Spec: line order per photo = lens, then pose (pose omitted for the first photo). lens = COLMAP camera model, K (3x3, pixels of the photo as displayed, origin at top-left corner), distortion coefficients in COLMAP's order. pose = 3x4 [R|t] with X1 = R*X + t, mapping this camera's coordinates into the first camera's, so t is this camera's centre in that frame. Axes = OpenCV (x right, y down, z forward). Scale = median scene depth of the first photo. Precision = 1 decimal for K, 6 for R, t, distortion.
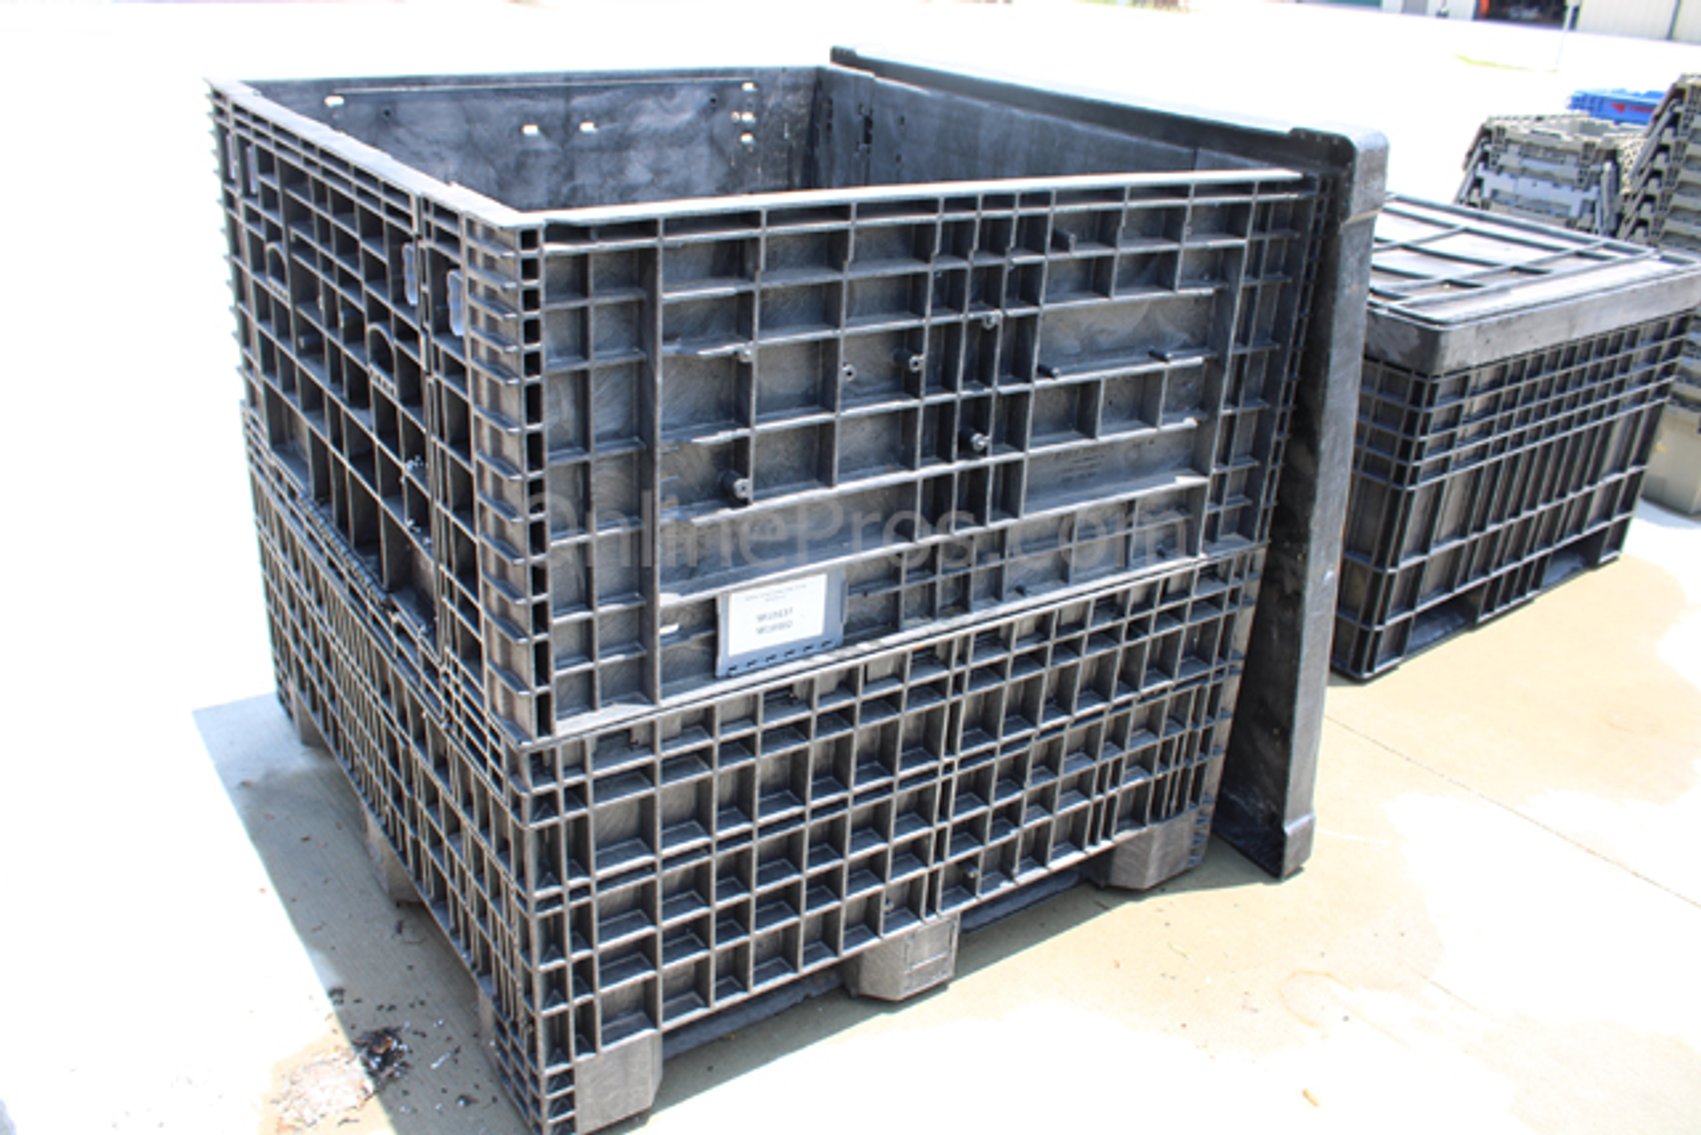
lens RADIAL K [[1437.5, 0, 826.3], [0, 1437.5, 533.1], [0, 0, 1]] dist [-0.012762, -0.038481]
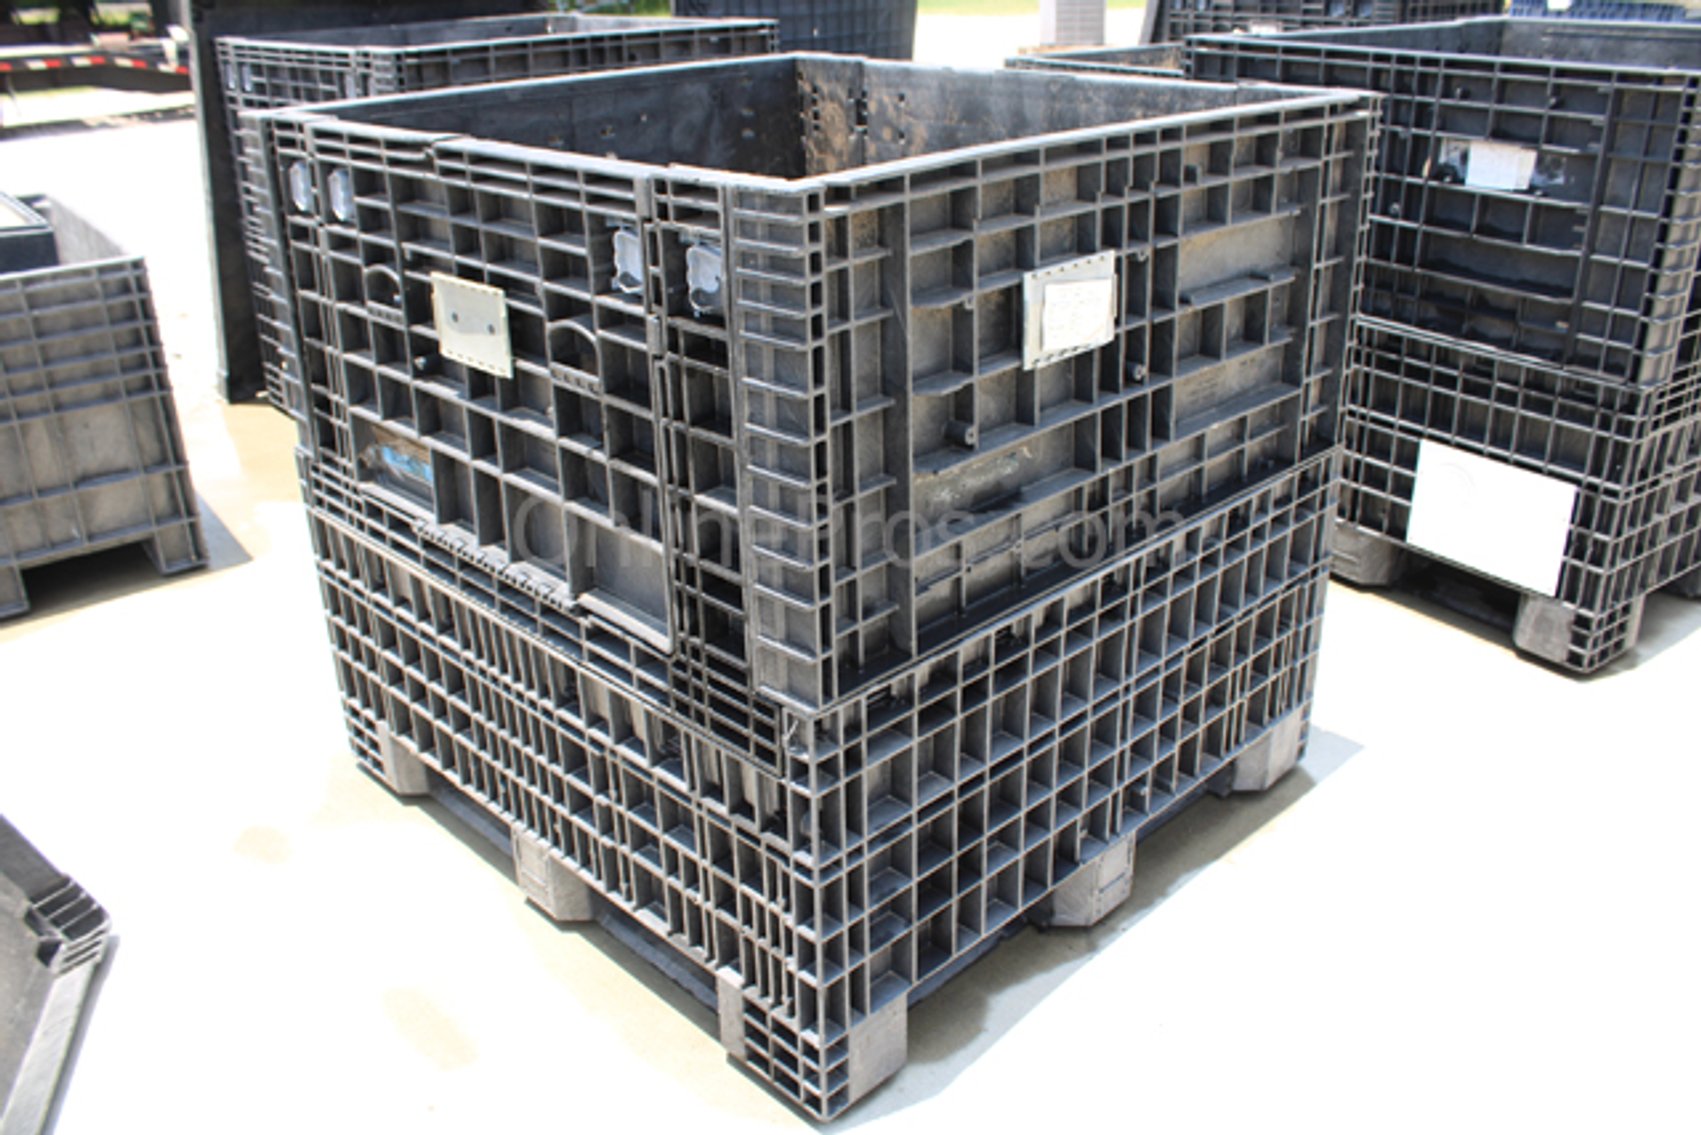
lens RADIAL K [[1437.5, 0, 842.7], [0, 1437.5, 524.6], [0, 0, 1]] dist [-0.012762, -0.038481]
pose [[0.979122, -0.136447, 0.150674, -0.283999], [0.138455, 0.990365, -0.002866, 0.020598], [-0.148831, 0.023667, 0.988579, -0.004291]]
